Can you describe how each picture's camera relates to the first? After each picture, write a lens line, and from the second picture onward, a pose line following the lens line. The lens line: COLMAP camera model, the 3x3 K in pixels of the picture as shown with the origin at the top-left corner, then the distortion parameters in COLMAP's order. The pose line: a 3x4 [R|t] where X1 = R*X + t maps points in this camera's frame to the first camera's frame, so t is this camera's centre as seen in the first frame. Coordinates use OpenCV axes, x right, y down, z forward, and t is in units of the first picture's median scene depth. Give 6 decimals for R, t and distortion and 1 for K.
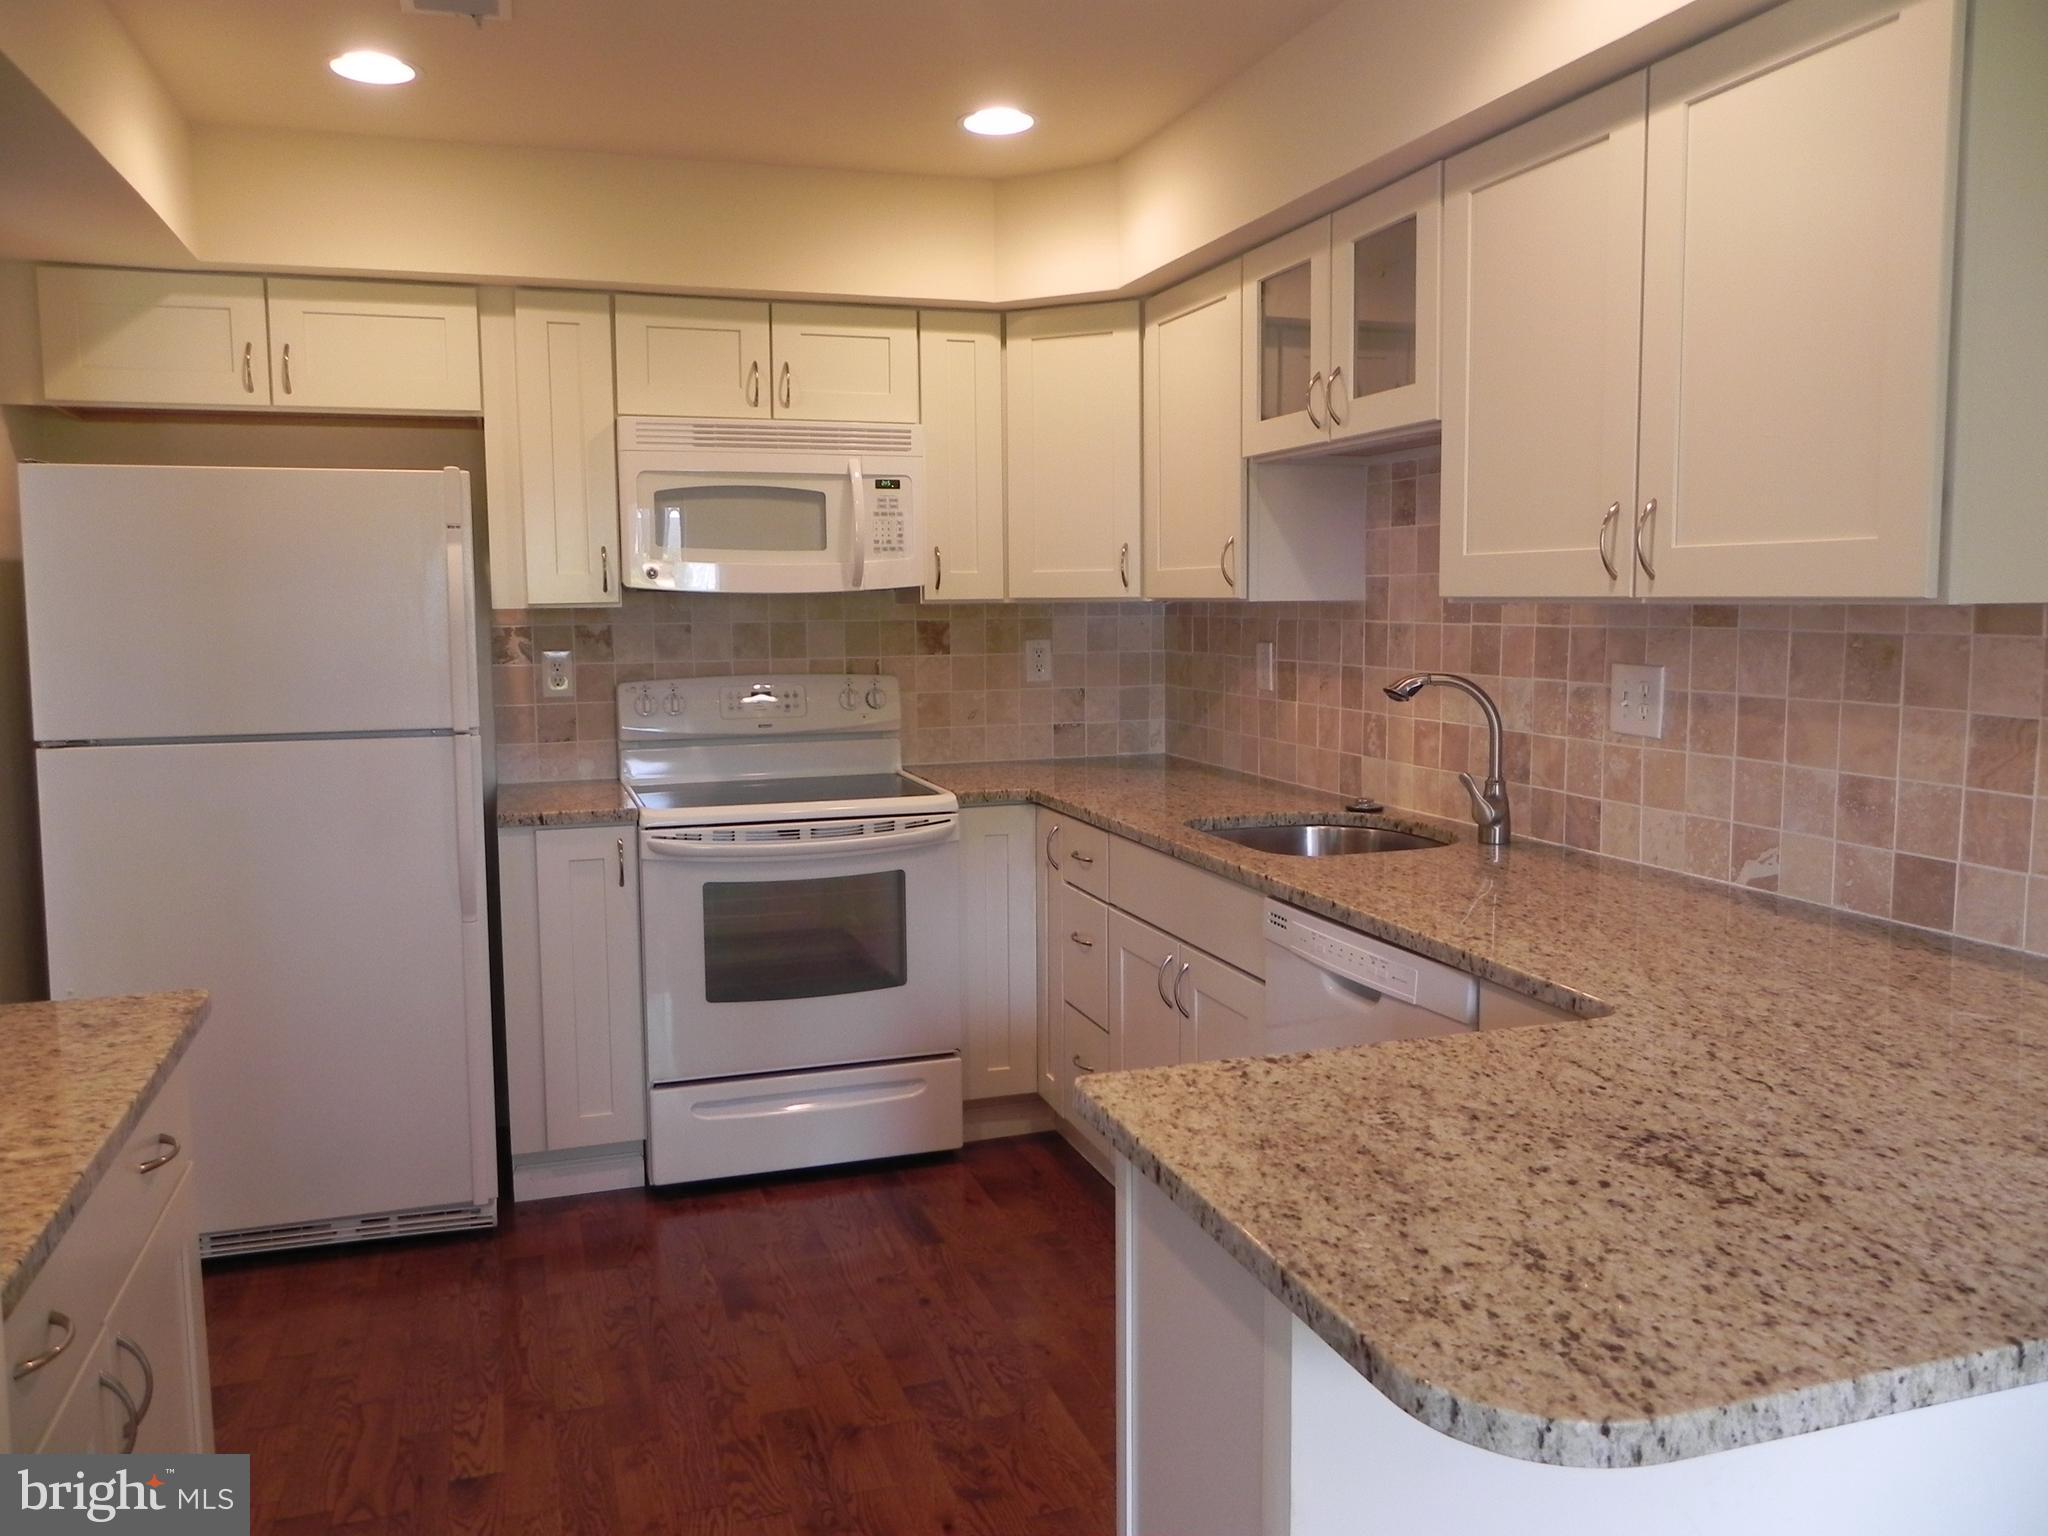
lens RADIAL K [[1547.6, 0, 1033.1], [0, 1547.6, 738.6], [0, 0, 1]] dist [0.009600, -0.006033]
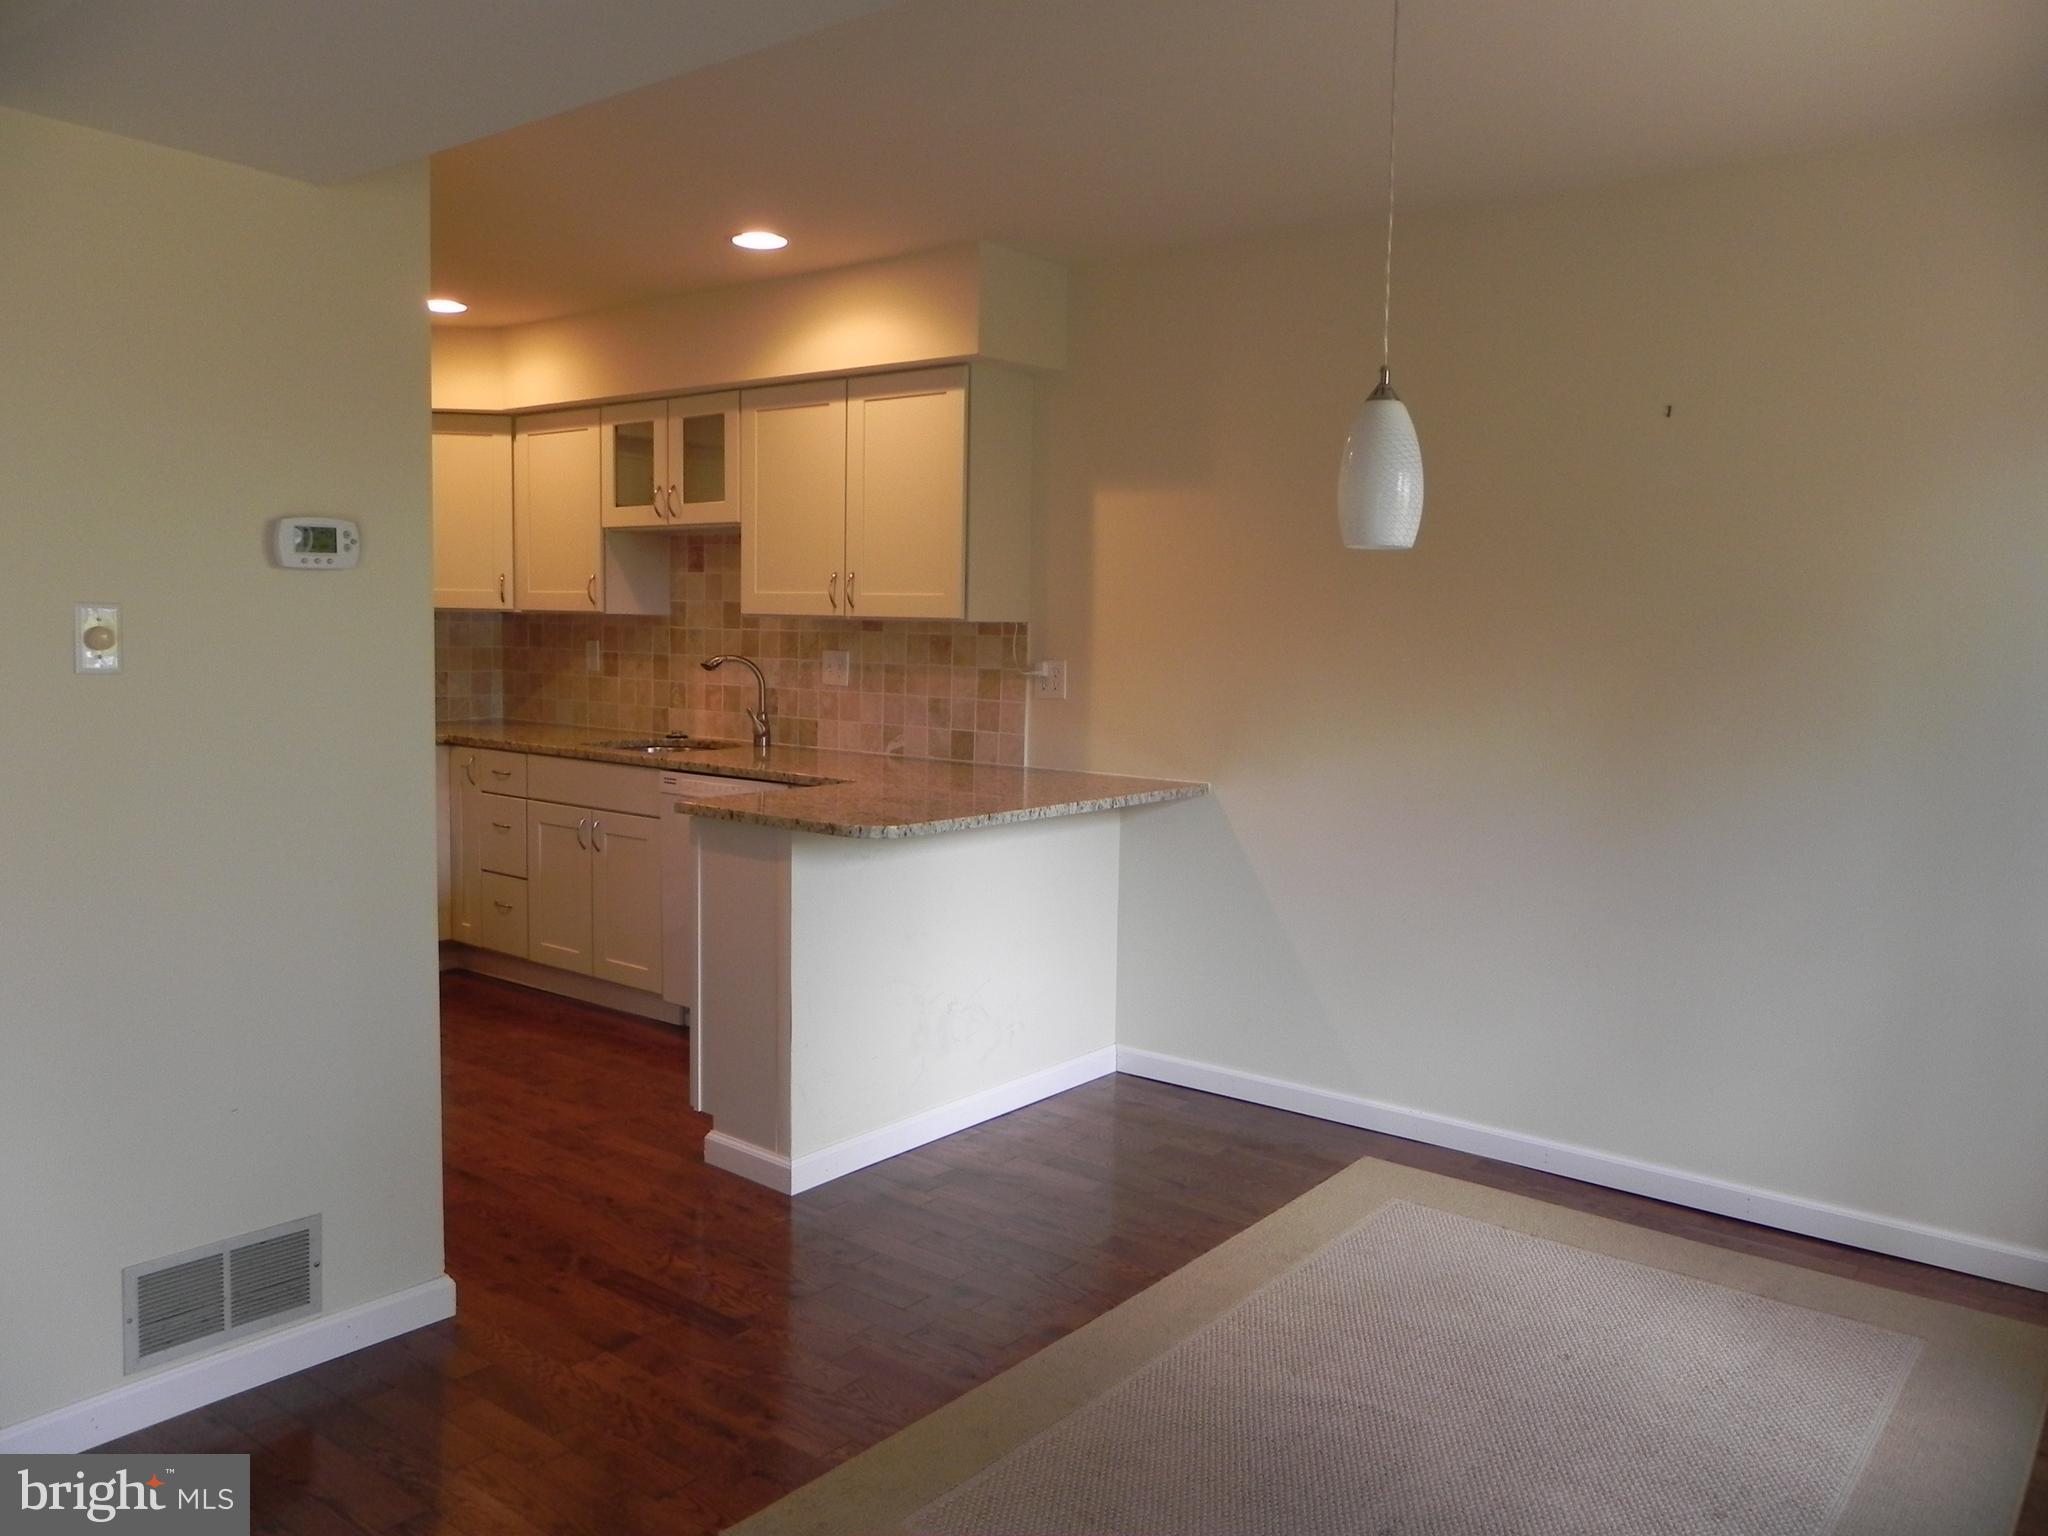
lens RADIAL K [[1547.6, 0, 1023.5], [0, 1547.6, 765.9], [0, 0, 1]] dist [0.009600, -0.006033]
pose [[0.842004, -0.027369, 0.538776, -0.441288], [0.024889, 0.999620, 0.011884, 0.076158], [-0.538896, 0.003403, 0.842365, -0.738694]]
